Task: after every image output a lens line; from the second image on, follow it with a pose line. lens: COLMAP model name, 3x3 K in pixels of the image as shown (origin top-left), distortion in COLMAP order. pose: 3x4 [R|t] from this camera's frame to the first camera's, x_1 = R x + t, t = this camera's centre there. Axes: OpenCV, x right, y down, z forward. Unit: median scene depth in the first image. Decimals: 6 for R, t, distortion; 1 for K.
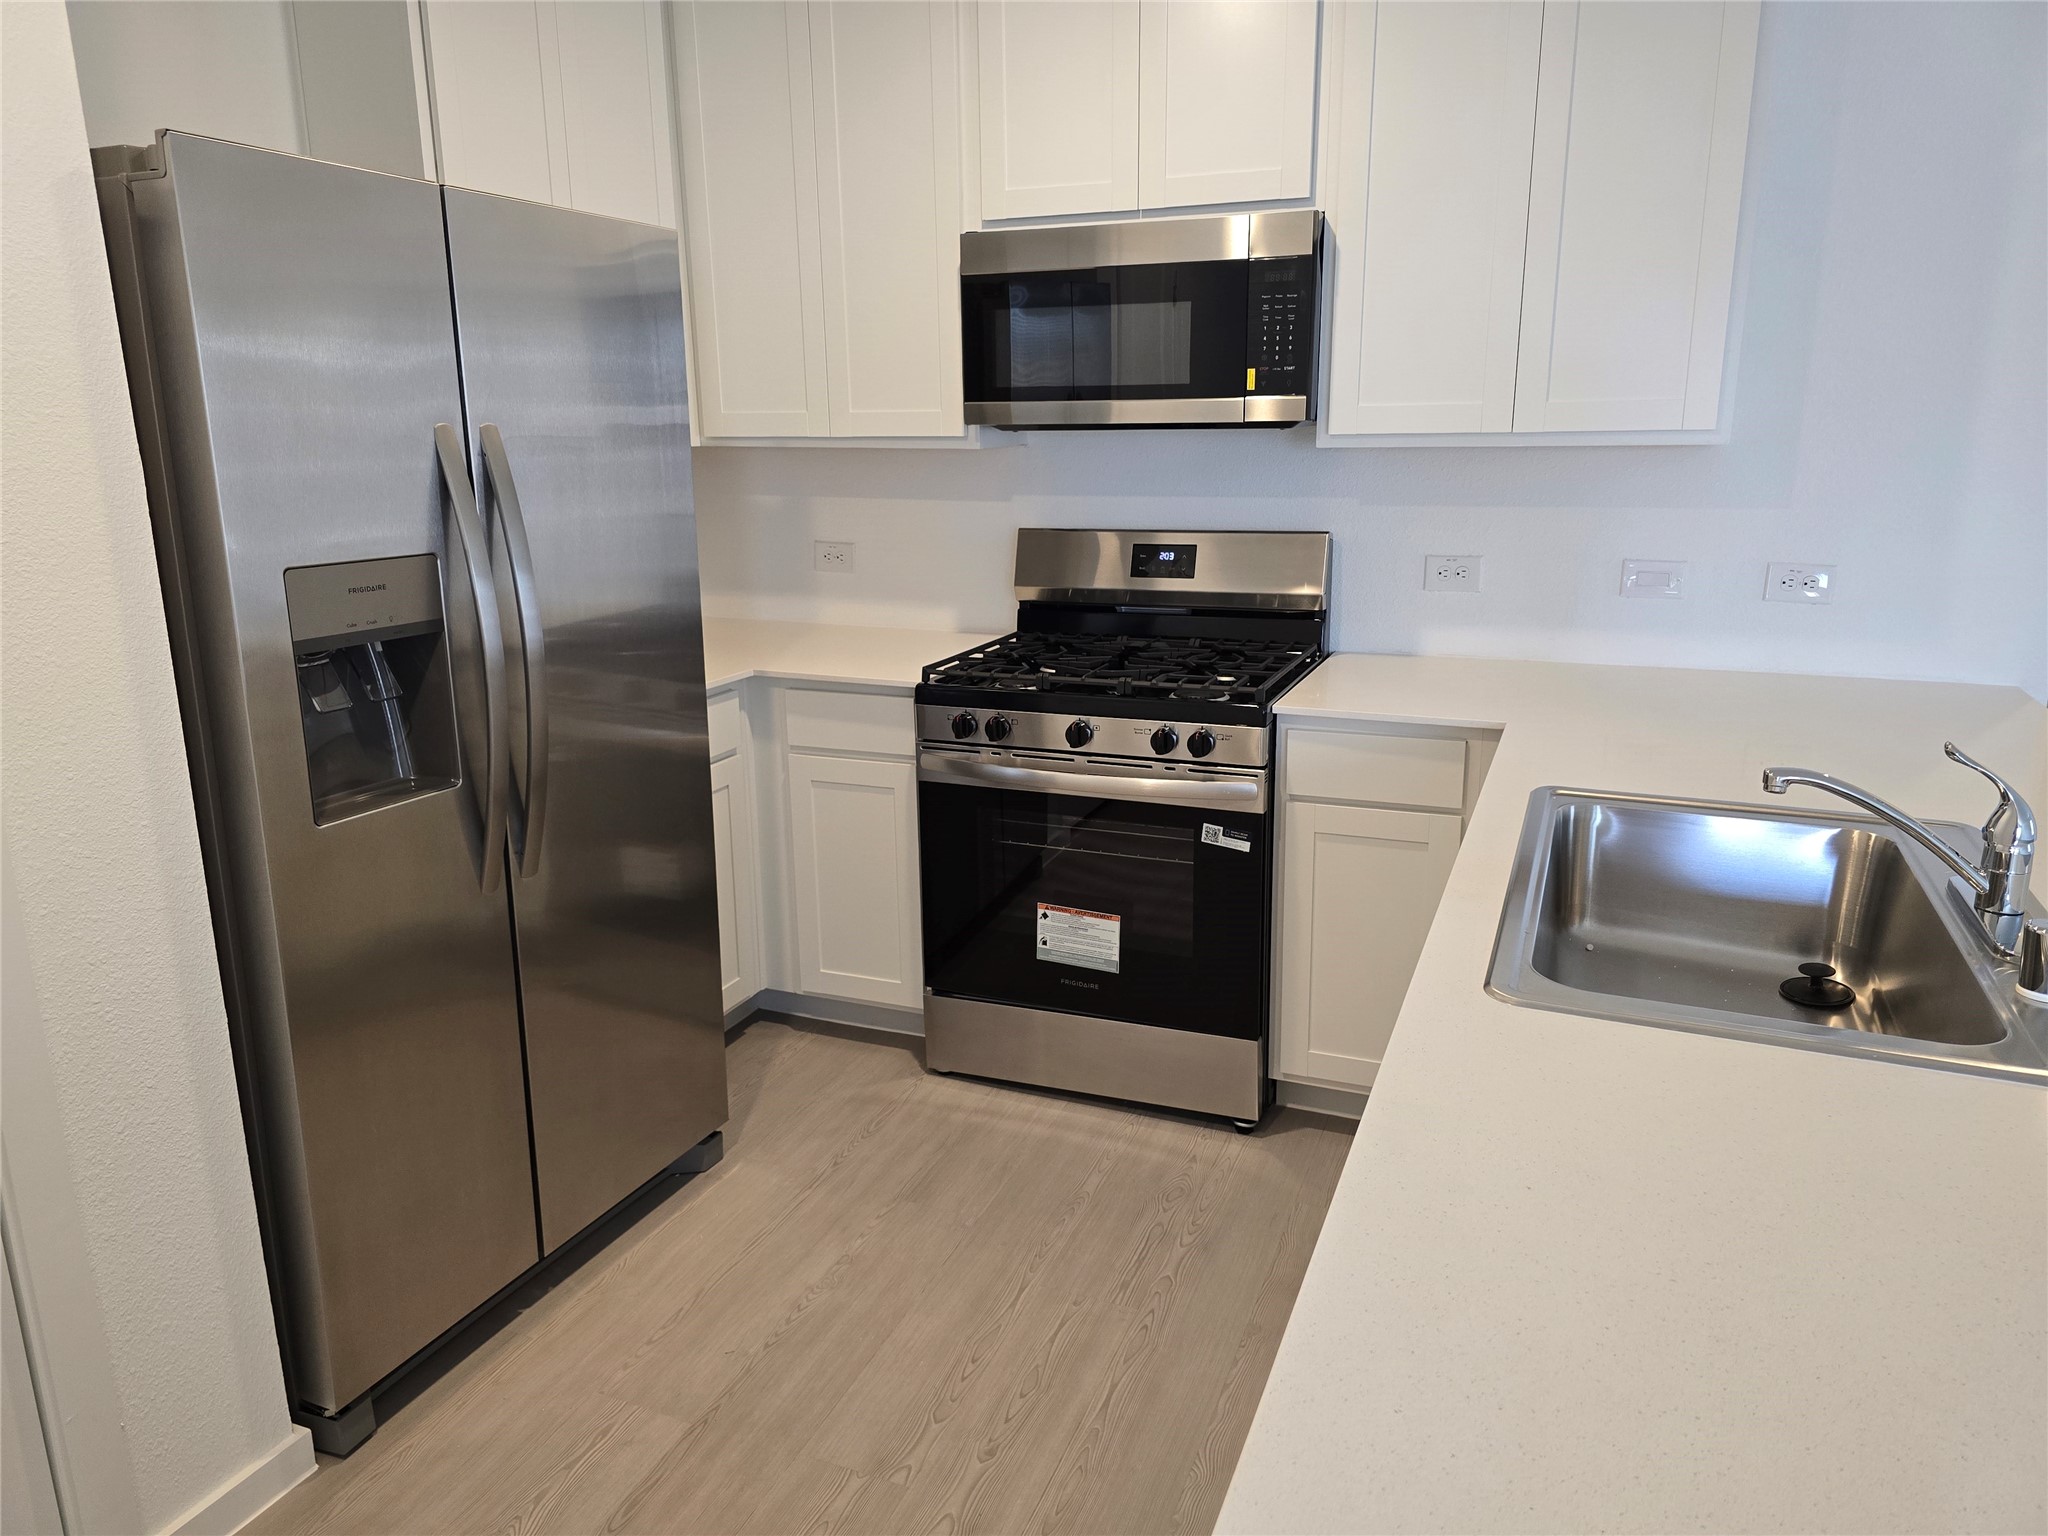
lens RADIAL K [[1389.1, 0, 1024.3], [0, 1389.1, 780.2], [0, 0, 1]] dist [0.025263, -0.012383]
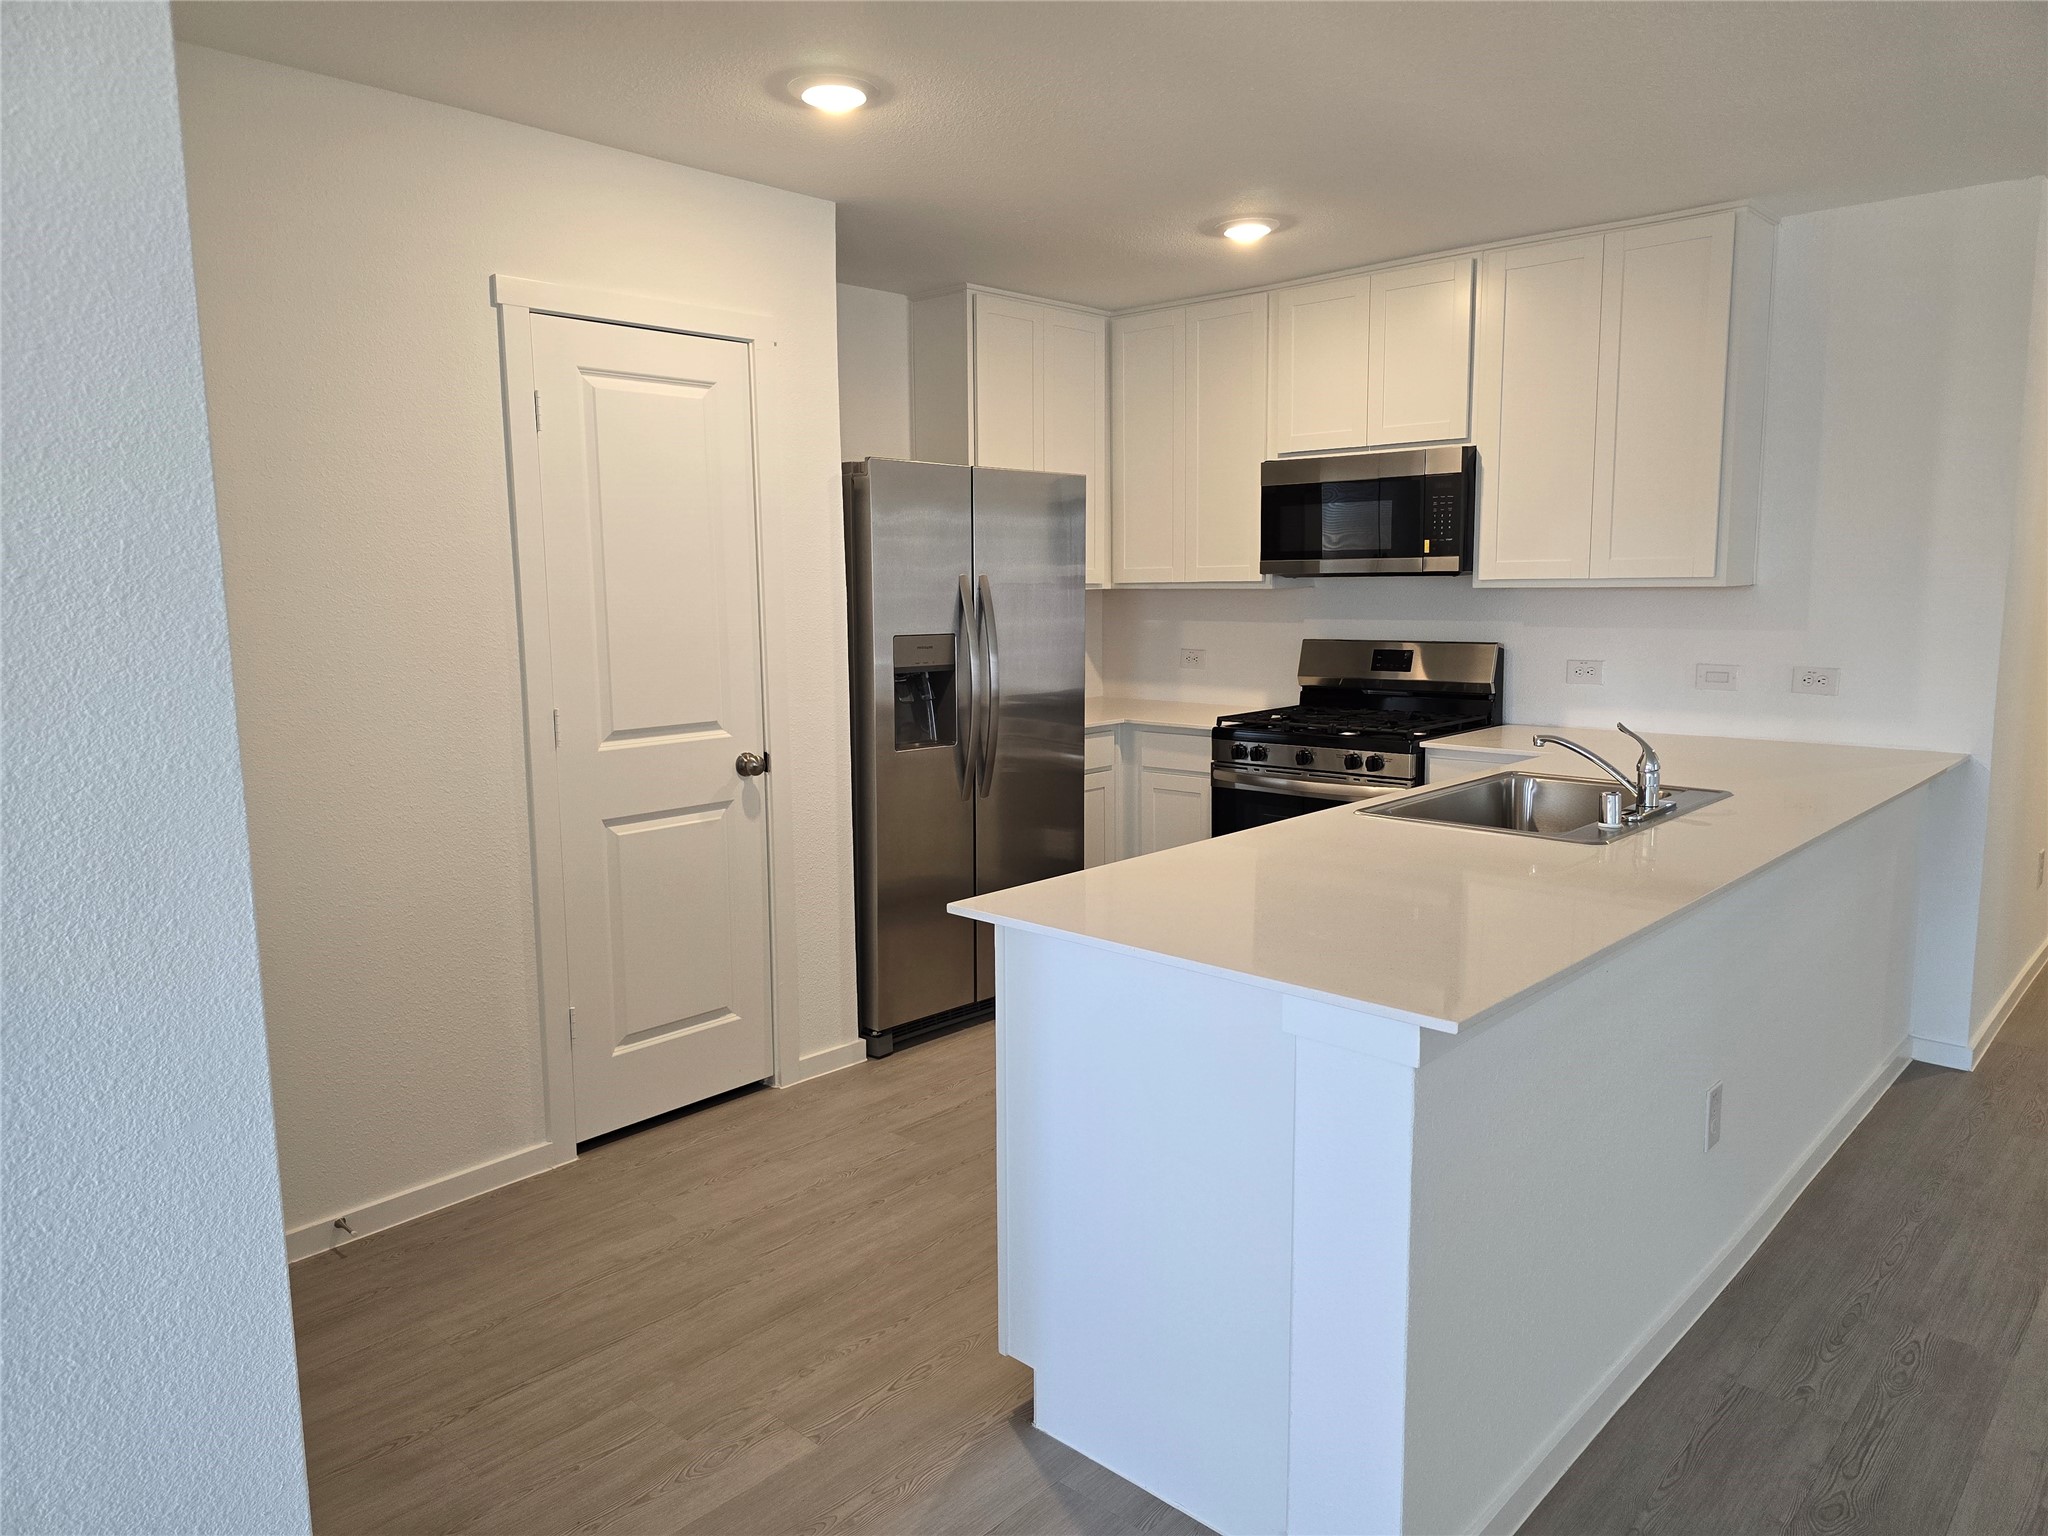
lens RADIAL K [[1389.1, 0, 1017.8], [0, 1389.1, 765.1], [0, 0, 1]] dist [0.025263, -0.012383]
pose [[0.941794, 0.043872, -0.333317, 0.265010], [-0.081163, 0.991793, -0.098786, 0.163408], [0.326247, 0.120089, 0.937625, -0.644381]]
